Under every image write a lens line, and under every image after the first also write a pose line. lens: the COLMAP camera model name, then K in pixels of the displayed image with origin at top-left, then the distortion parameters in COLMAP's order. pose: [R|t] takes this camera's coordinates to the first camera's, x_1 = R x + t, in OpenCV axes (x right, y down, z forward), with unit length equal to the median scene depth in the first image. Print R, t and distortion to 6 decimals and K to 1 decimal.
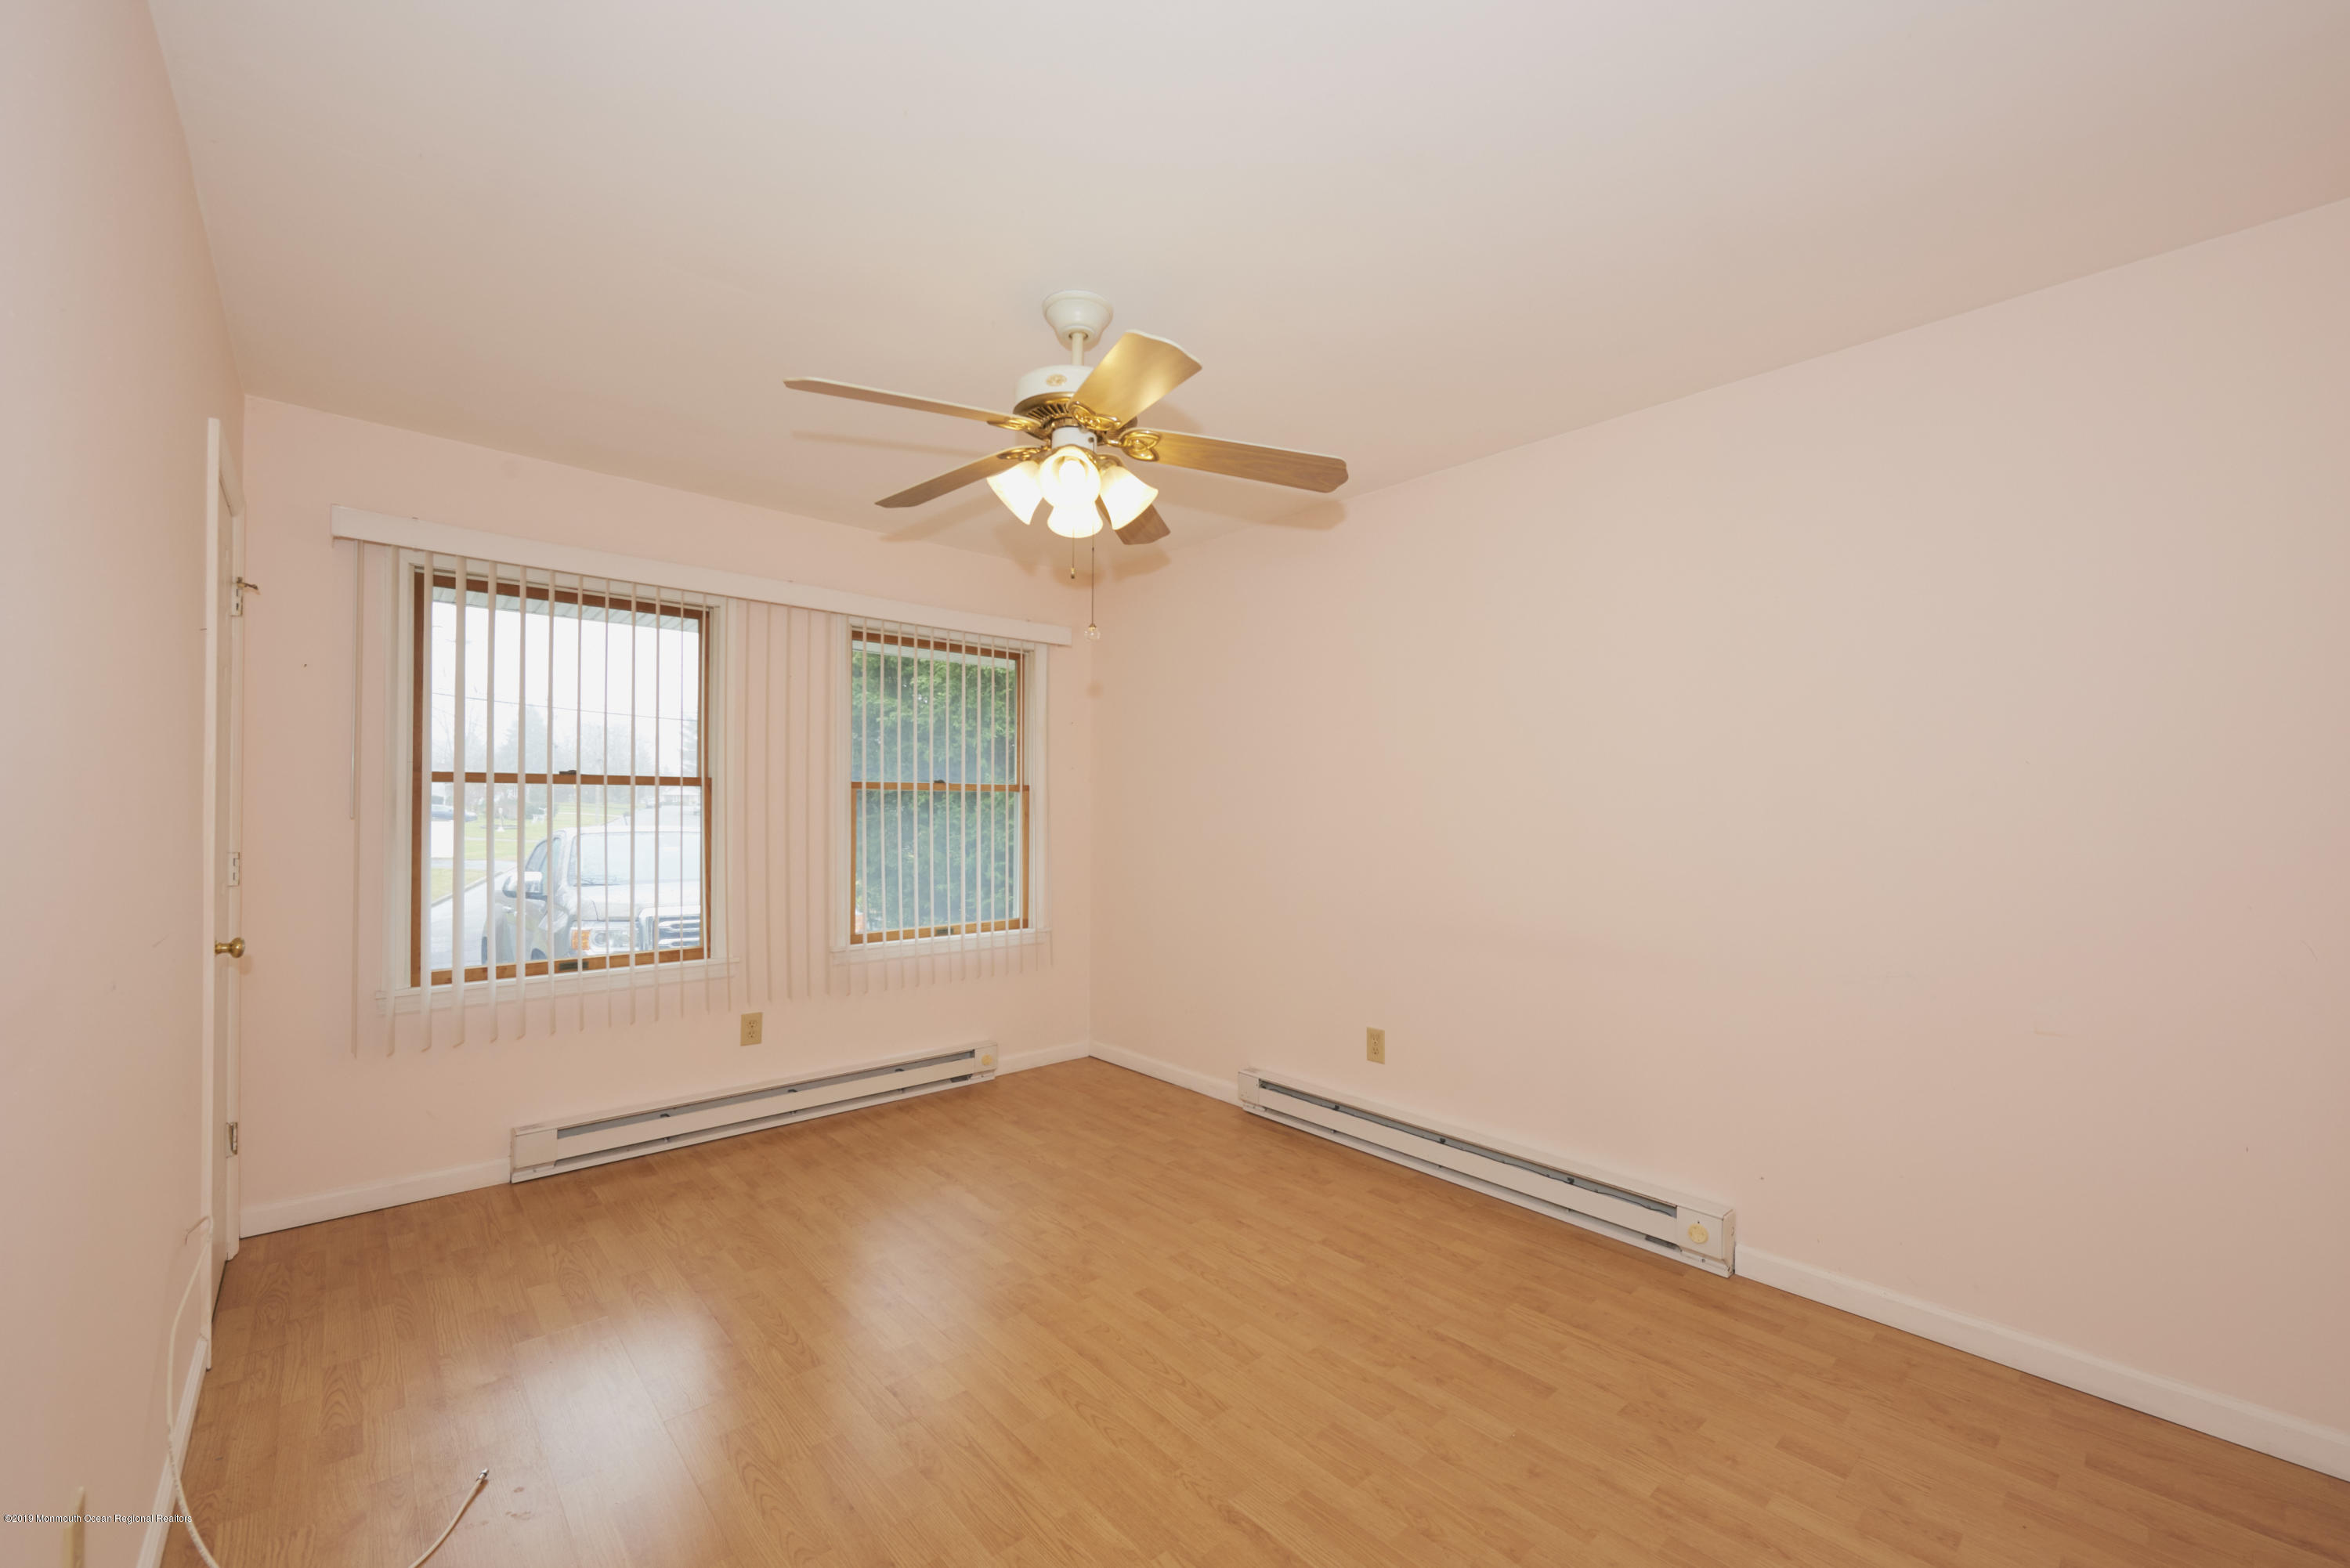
lens RADIAL K [[944.7, 0, 1174.8], [0, 944.7, 793.5], [0, 0, 1]] dist [0.000167, 0.000011]
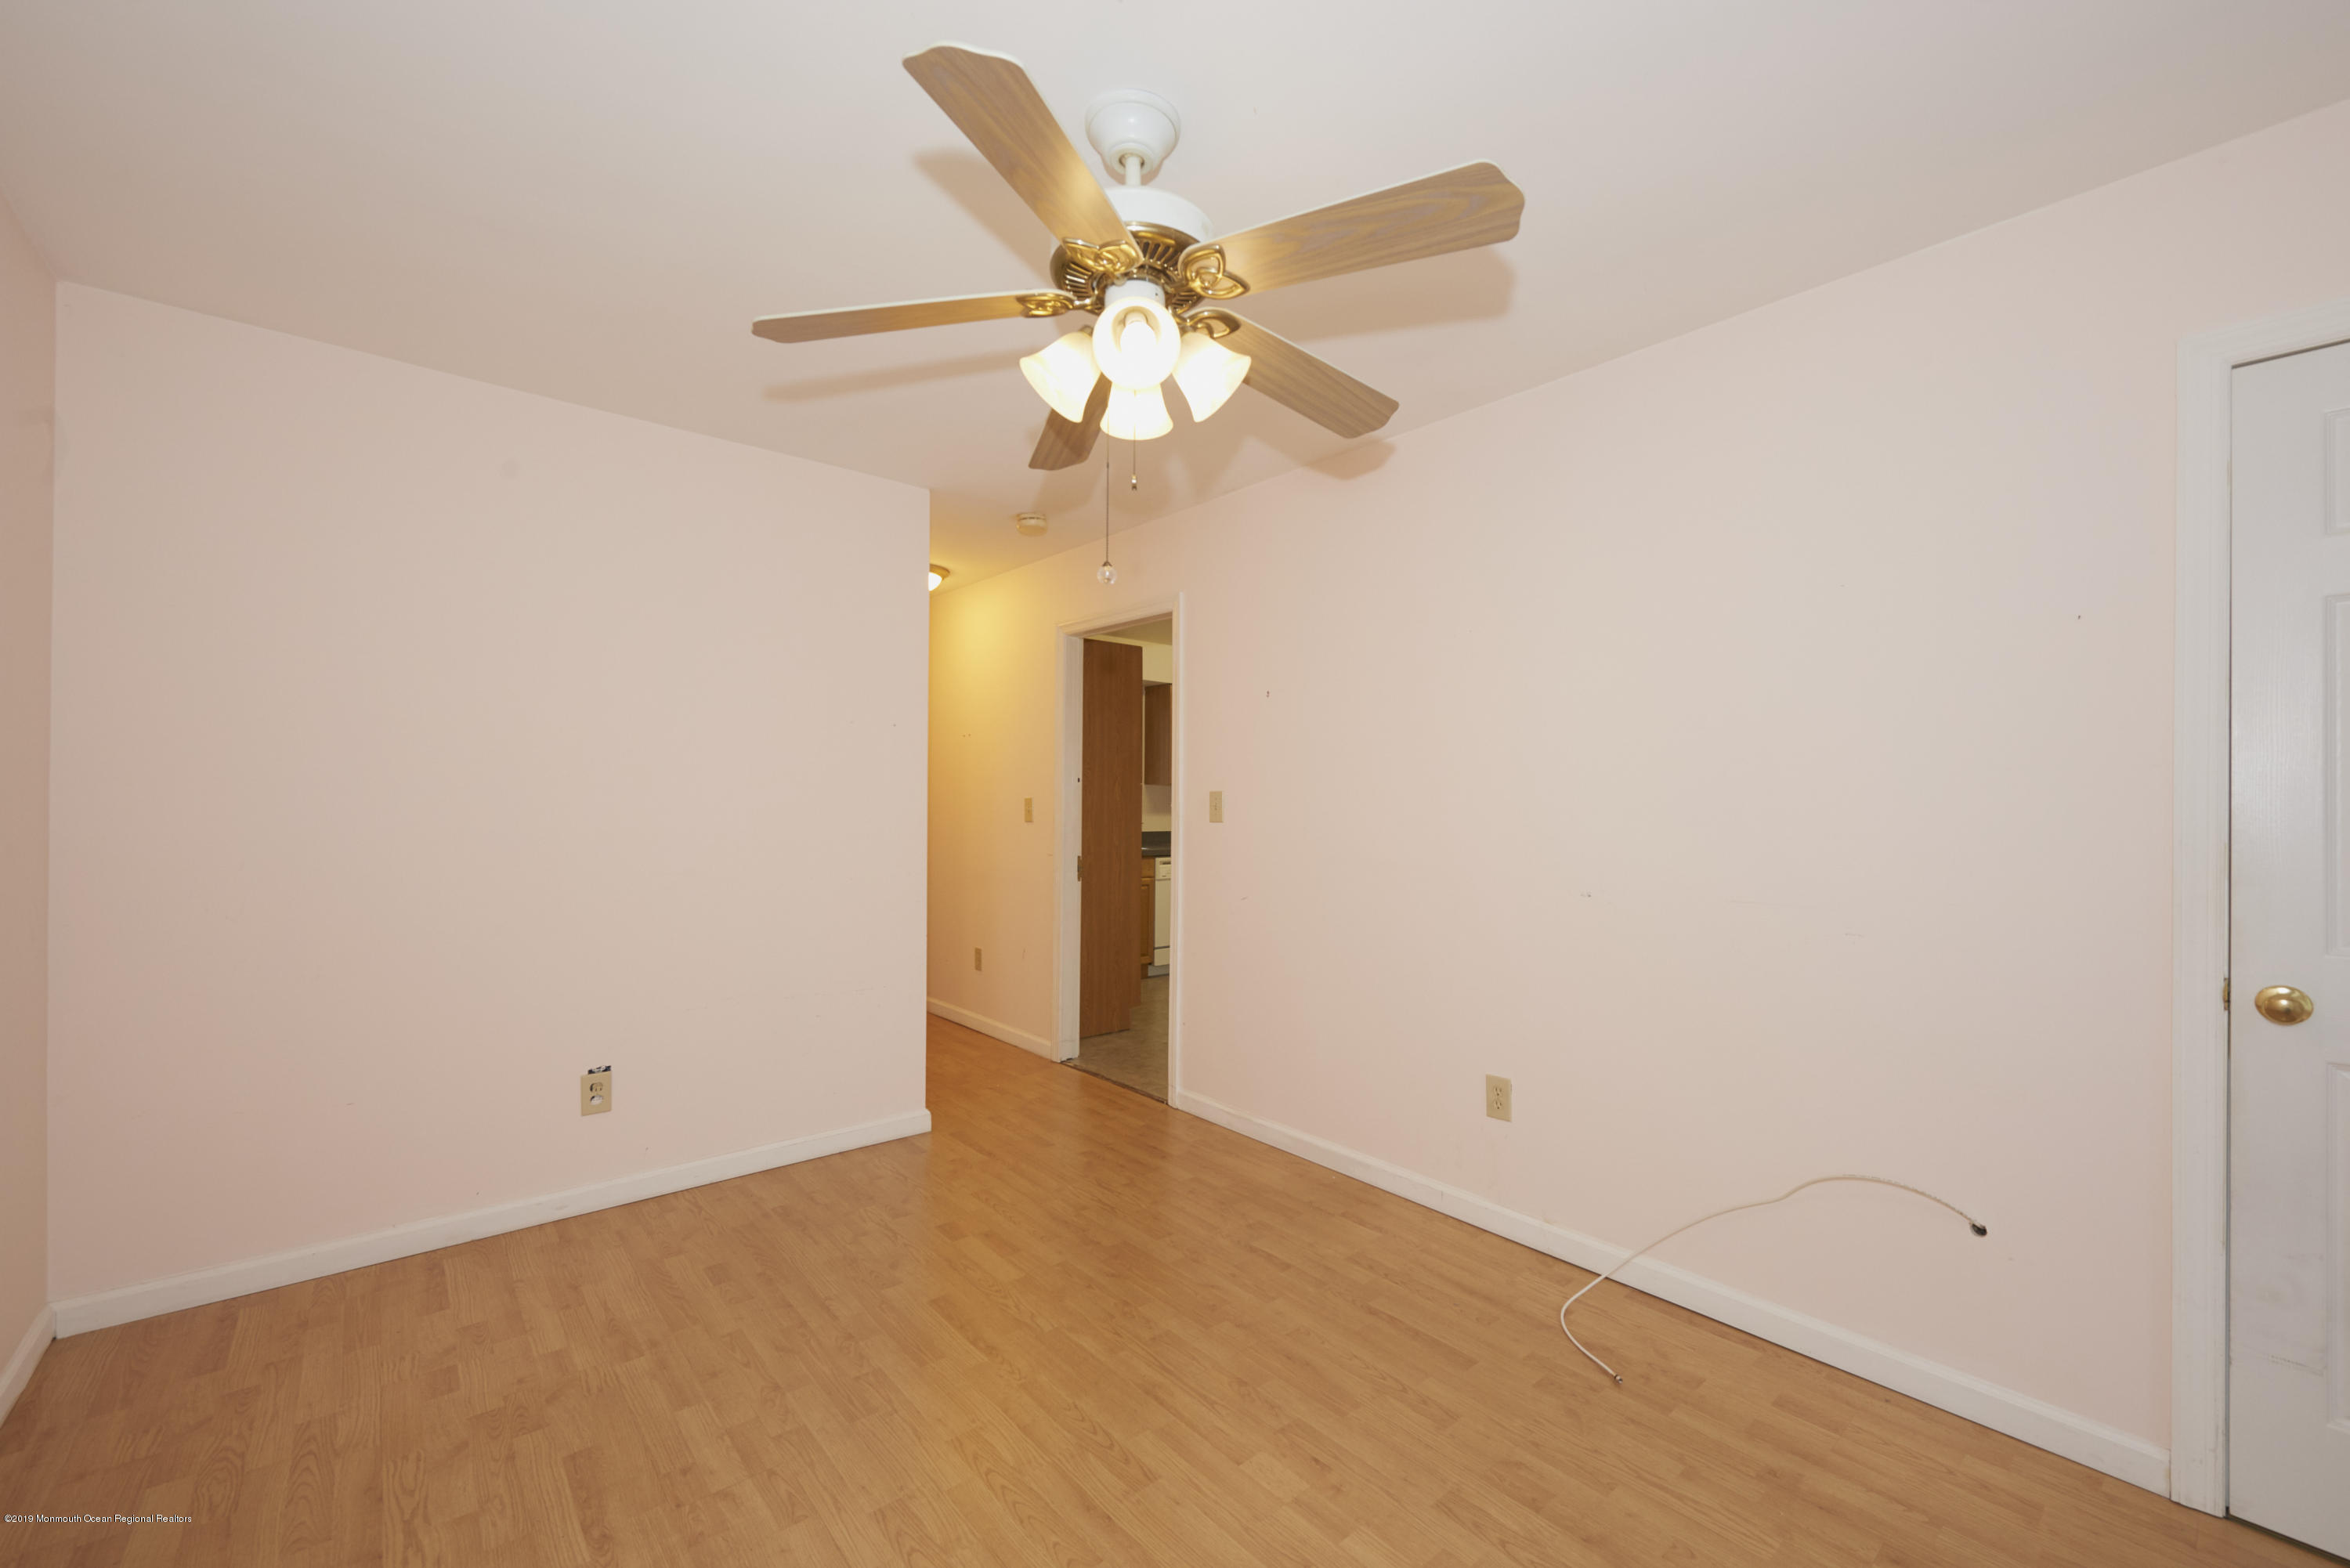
lens RADIAL K [[944.7, 0, 1175.0], [0, 944.7, 795.0], [0, 0, 1]] dist [0.000167, 0.000011]
pose [[-0.999714, -0.010808, 0.021314, -0.186404], [-0.011255, 0.999717, -0.020969, 0.032001], [-0.021081, -0.021203, -0.999553, 2.032548]]
